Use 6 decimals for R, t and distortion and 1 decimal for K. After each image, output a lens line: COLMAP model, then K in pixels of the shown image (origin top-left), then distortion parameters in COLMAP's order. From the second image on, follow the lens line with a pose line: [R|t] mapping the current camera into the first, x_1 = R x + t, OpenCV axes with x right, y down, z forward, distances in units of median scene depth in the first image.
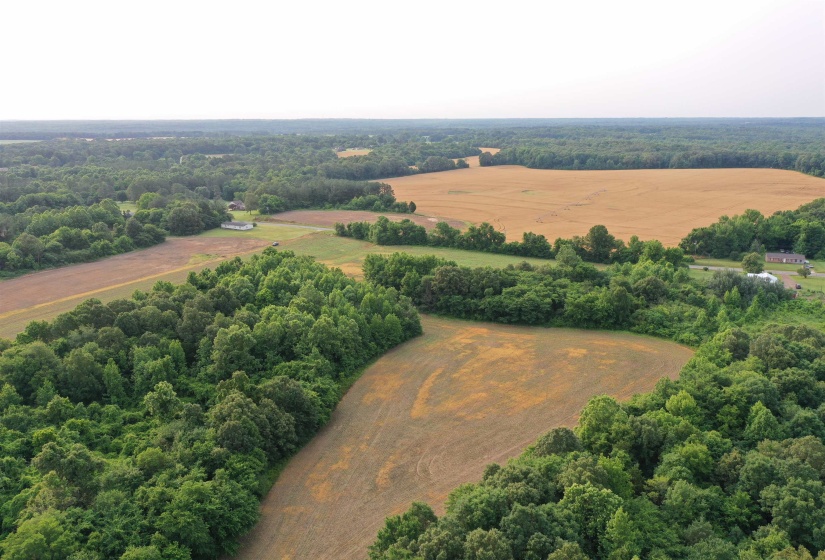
lens RADIAL K [[654.1, 0, 411.2], [0, 654.1, 267.1], [0, 0, 1]] dist [0.004104, 0.005928]
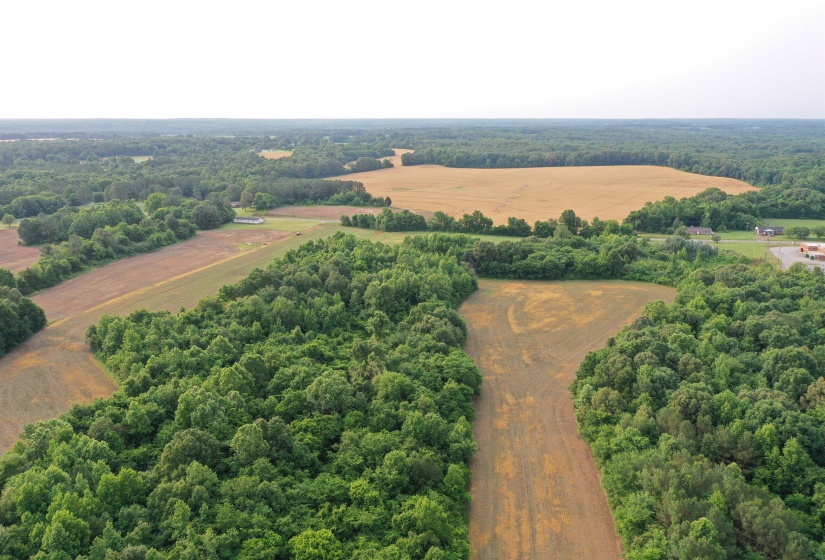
lens RADIAL K [[654.1, 0, 411.2], [0, 654.1, 267.1], [0, 0, 1]] dist [0.004104, 0.005928]
pose [[0.982402, -0.038588, 0.182747, -0.228701], [0.038512, 0.999250, 0.003968, 0.028529], [-0.182763, 0.003140, 0.983152, -0.196186]]
